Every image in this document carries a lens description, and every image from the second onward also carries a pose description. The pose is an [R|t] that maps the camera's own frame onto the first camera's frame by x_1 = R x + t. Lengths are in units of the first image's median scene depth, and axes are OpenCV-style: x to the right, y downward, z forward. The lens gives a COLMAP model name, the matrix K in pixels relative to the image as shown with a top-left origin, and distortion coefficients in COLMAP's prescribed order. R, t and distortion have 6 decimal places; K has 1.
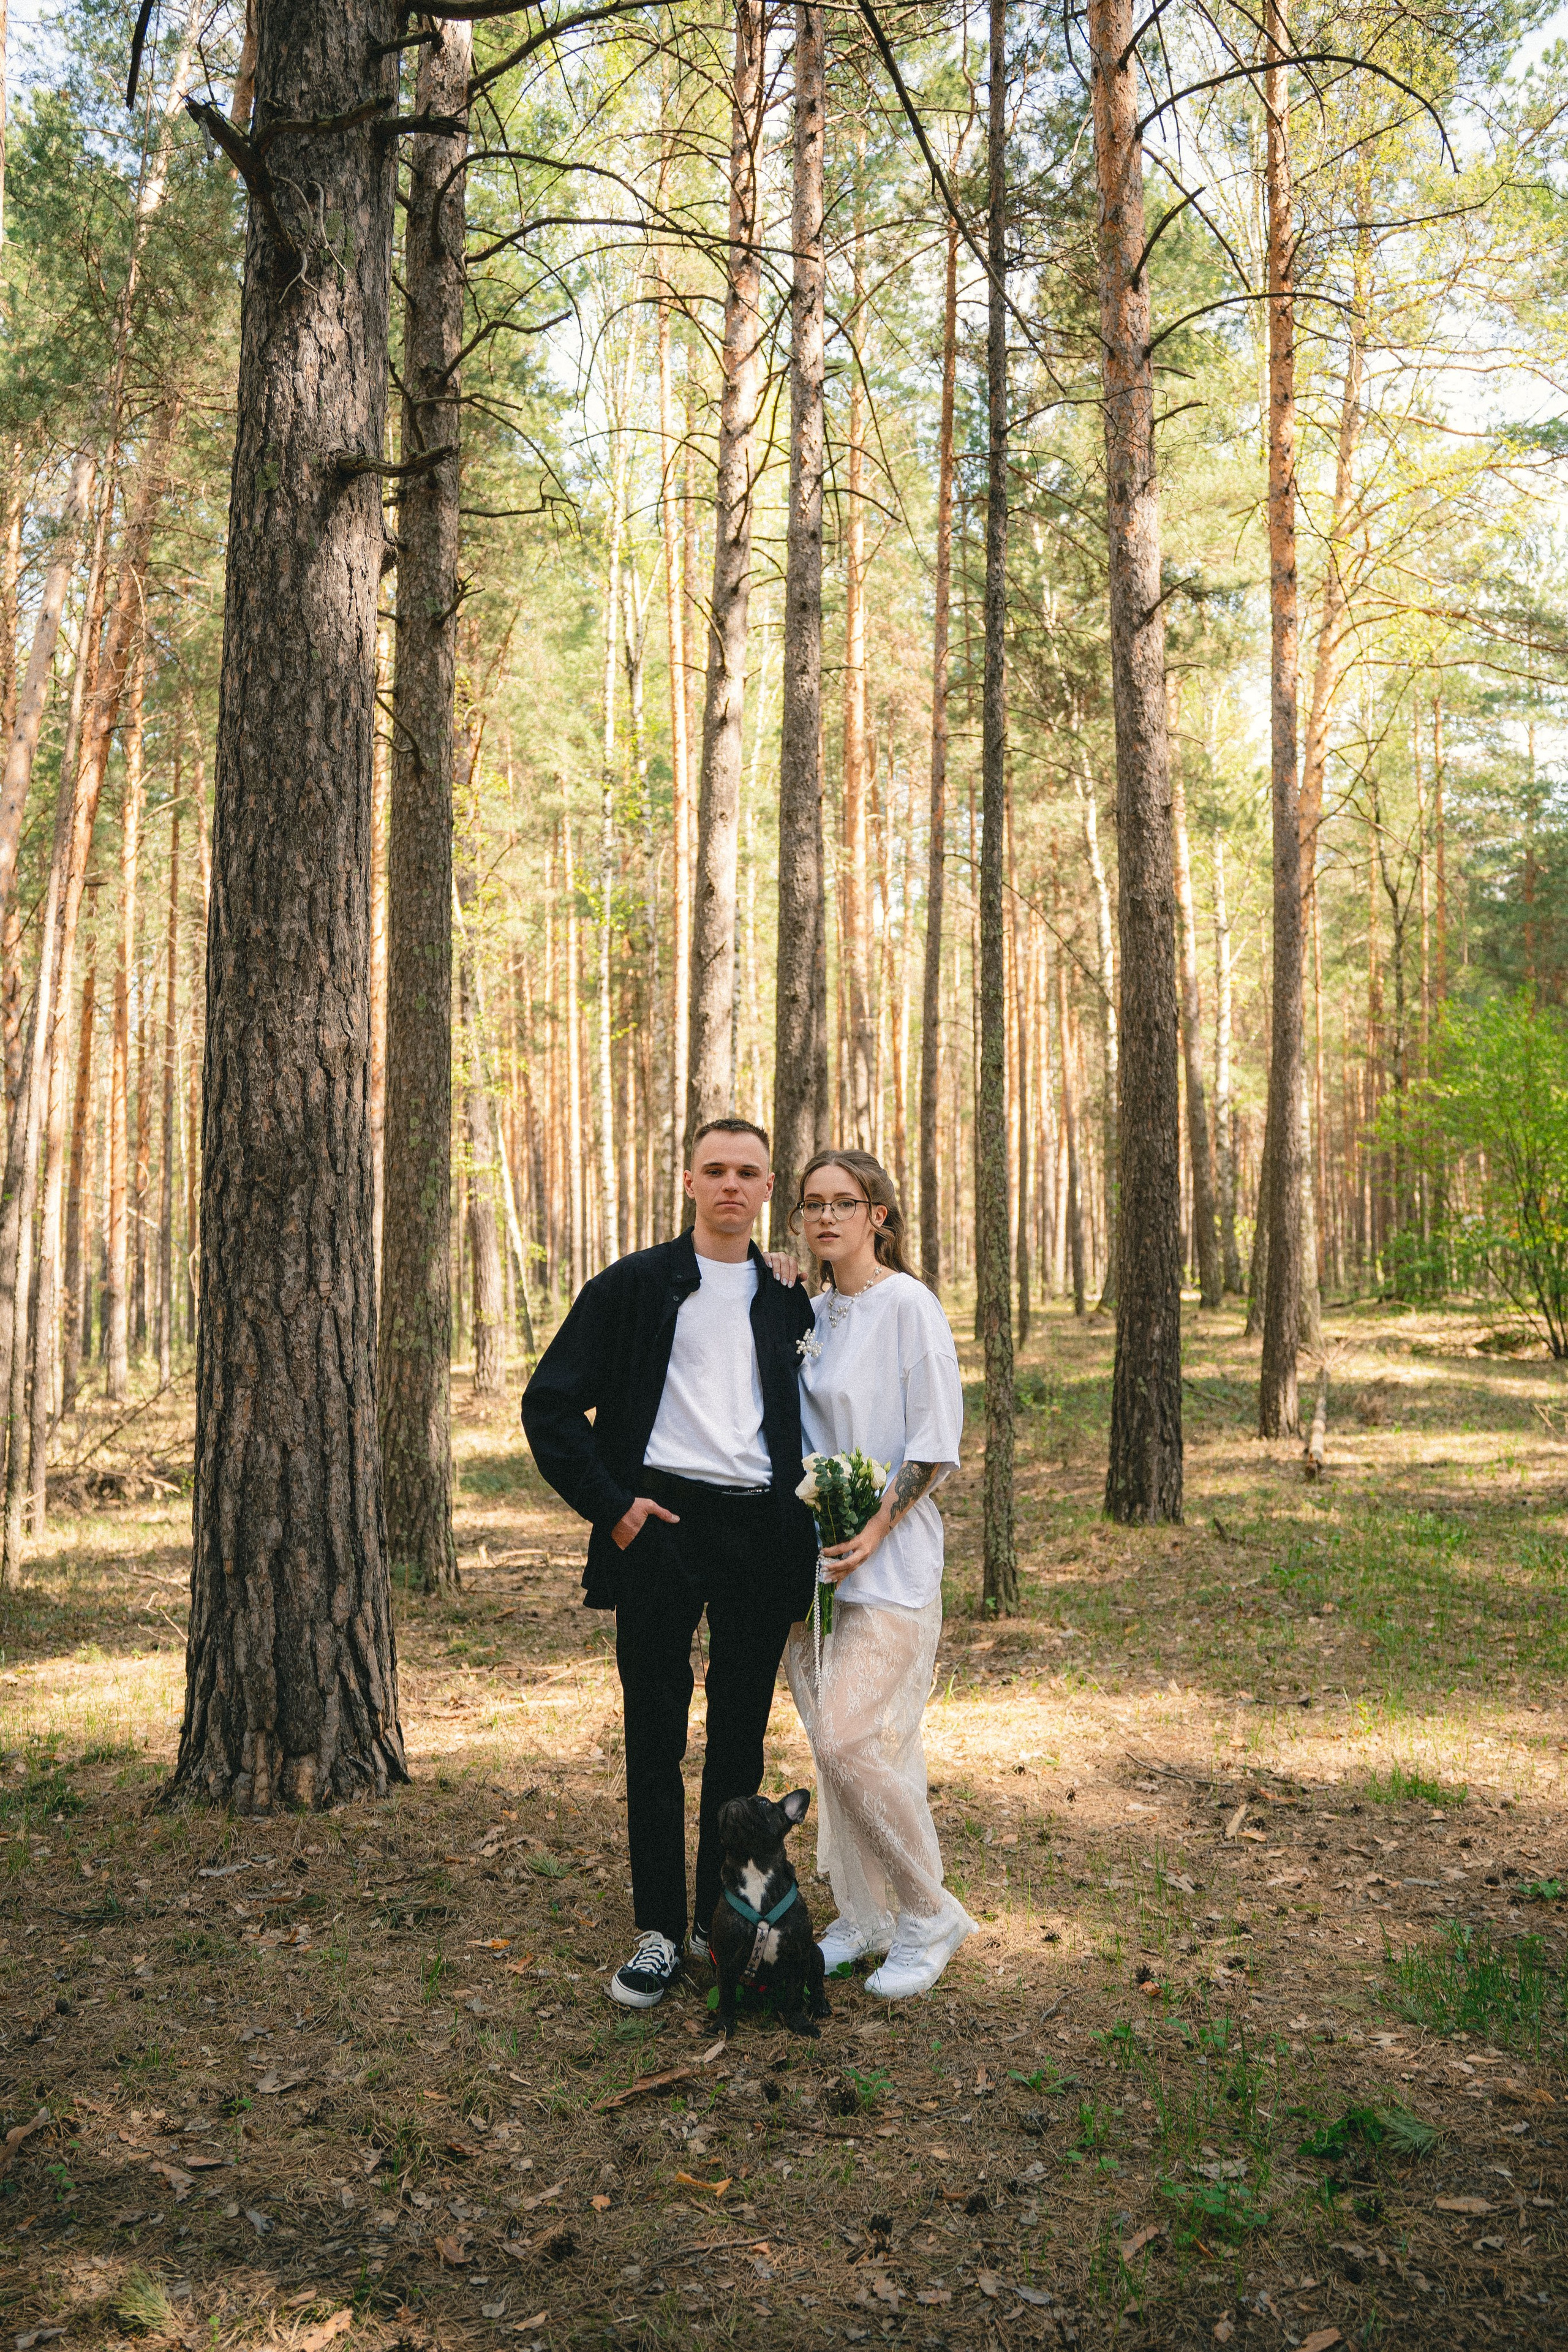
lens RADIAL K [[1911.1, 0, 786.8], [0, 1911.1, 1180.4], [0, 0, 1]] dist [-0.071784, 0.024865]
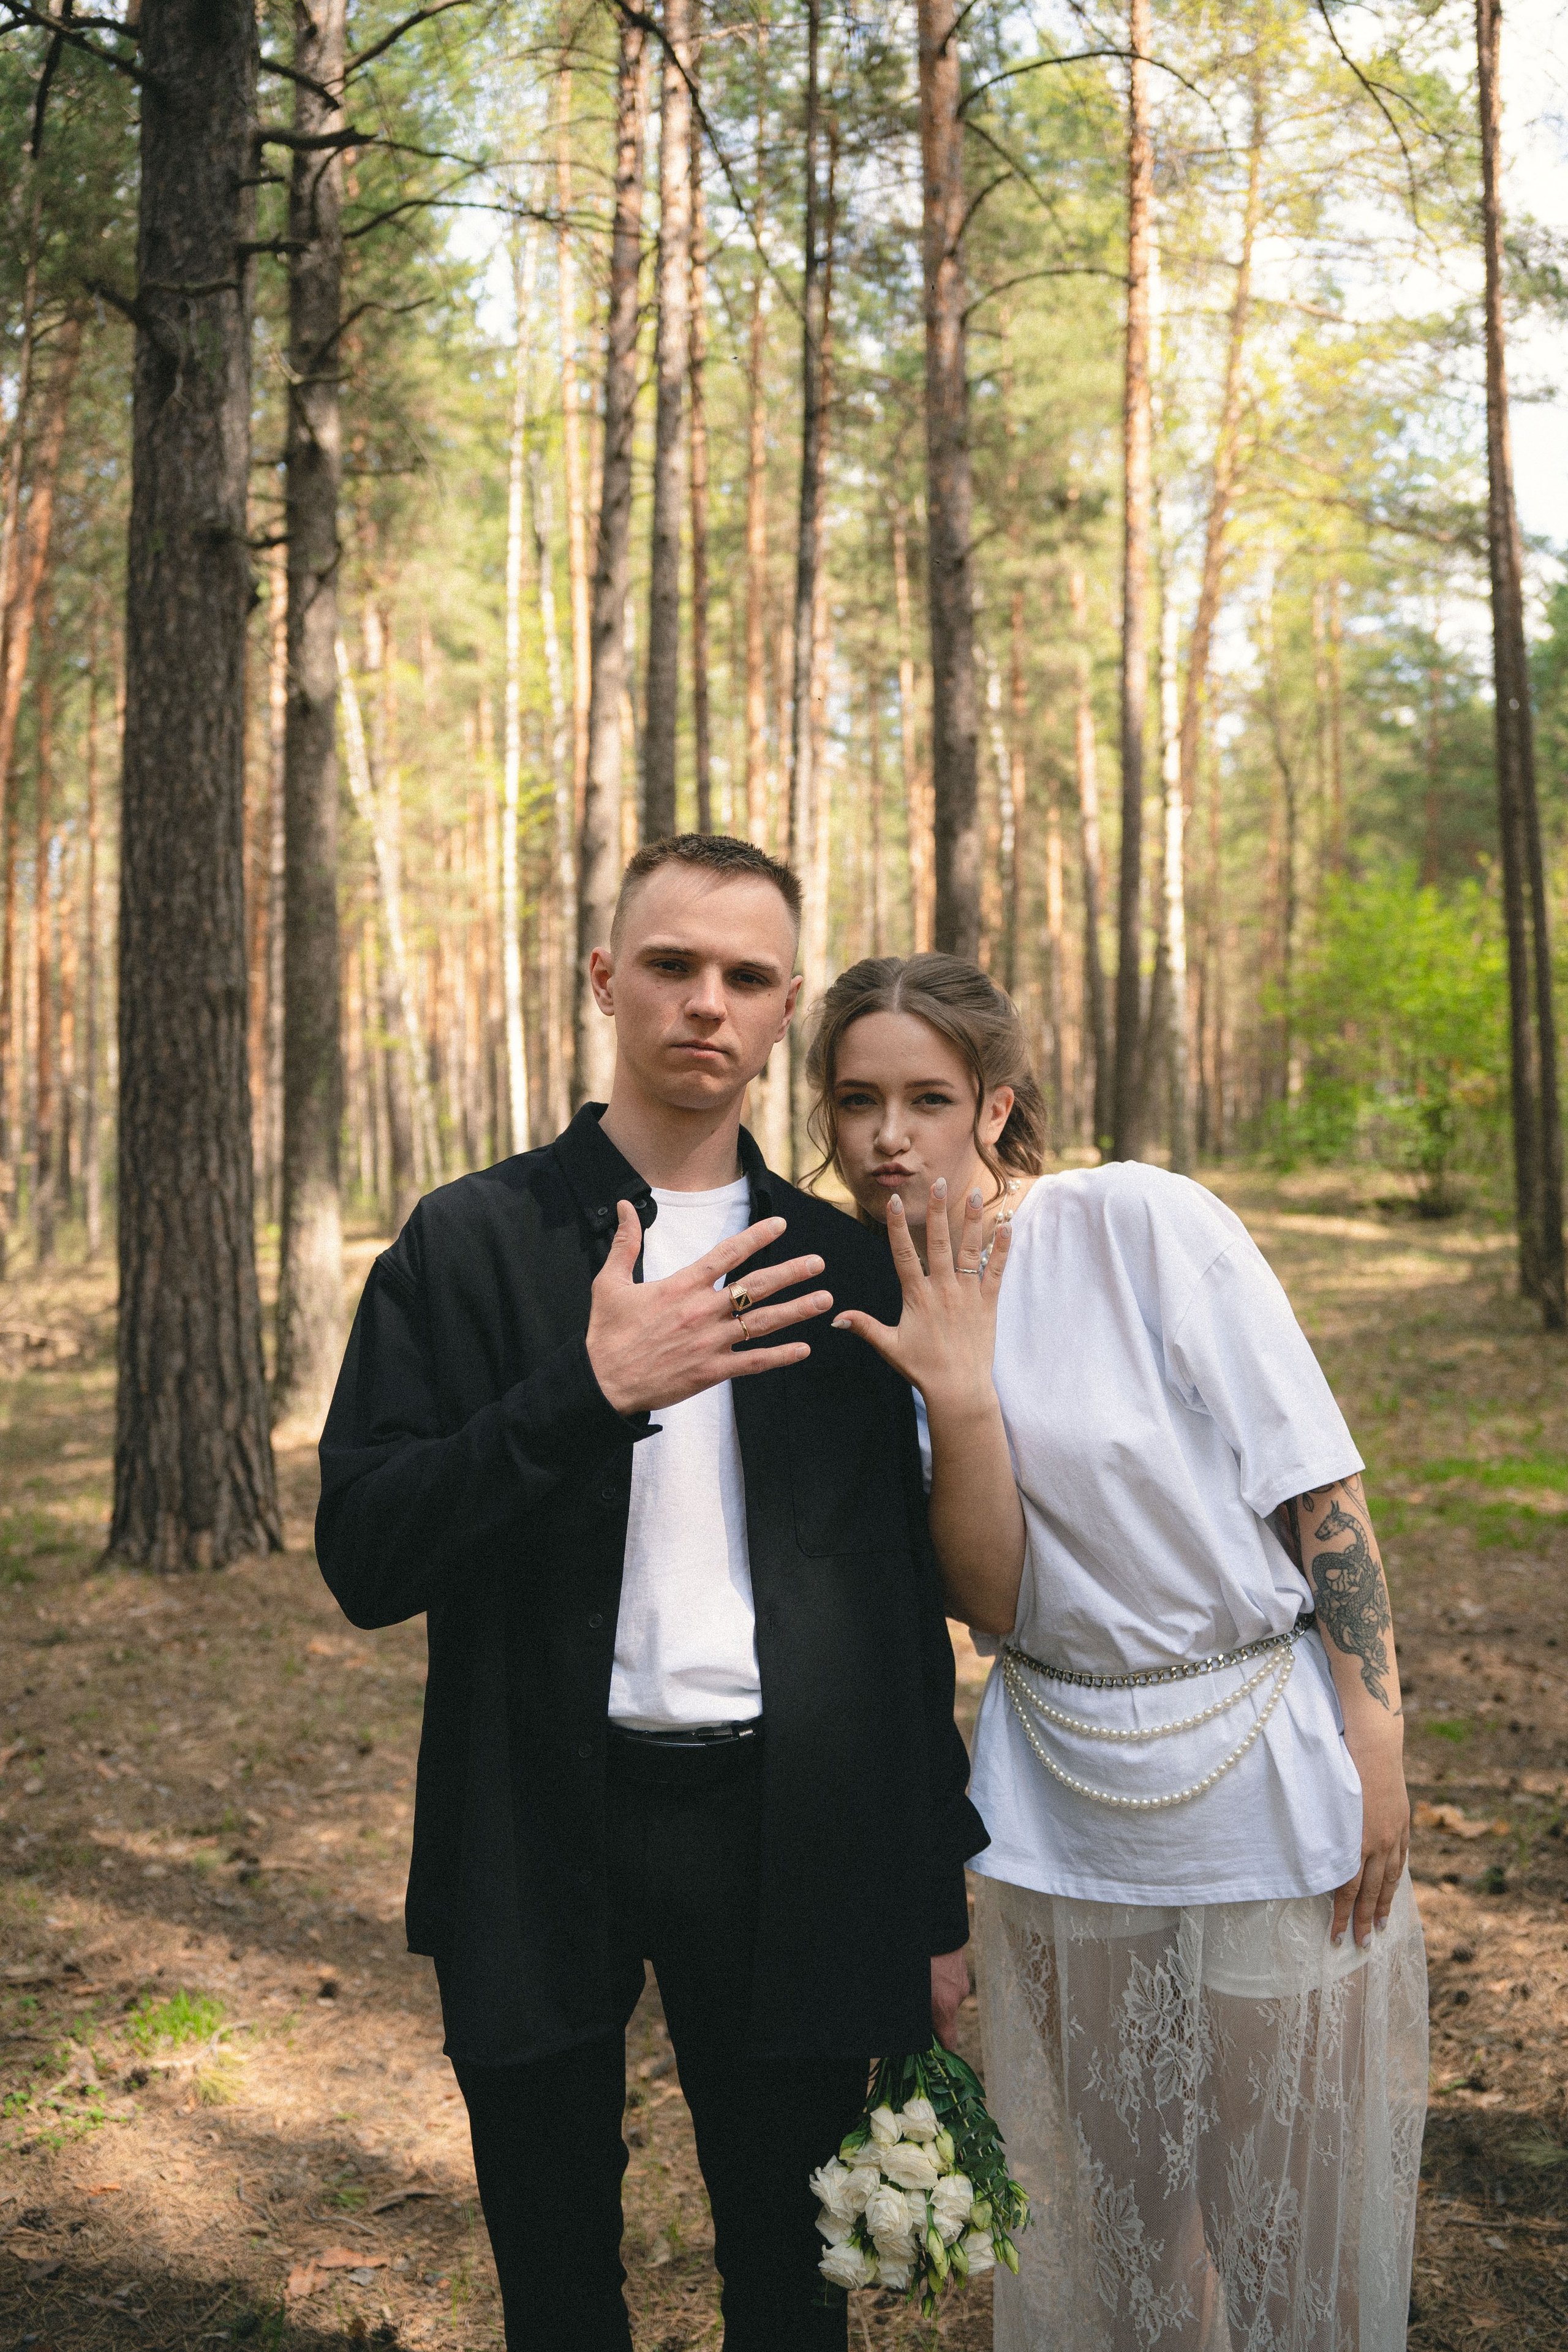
lens RADIAL K [[2140.9, 0, 780.8], [0, 2140.9, 1167.7], [0, 0, 1]] dist [-0.052865, -0.029230]
pose [[0.999986, -0.003651, -0.003827, 0.153125], [0.003879, 0.998107, 0.061374, -0.038160], [0.003595, -0.061388, 0.998107, -0.463075]]
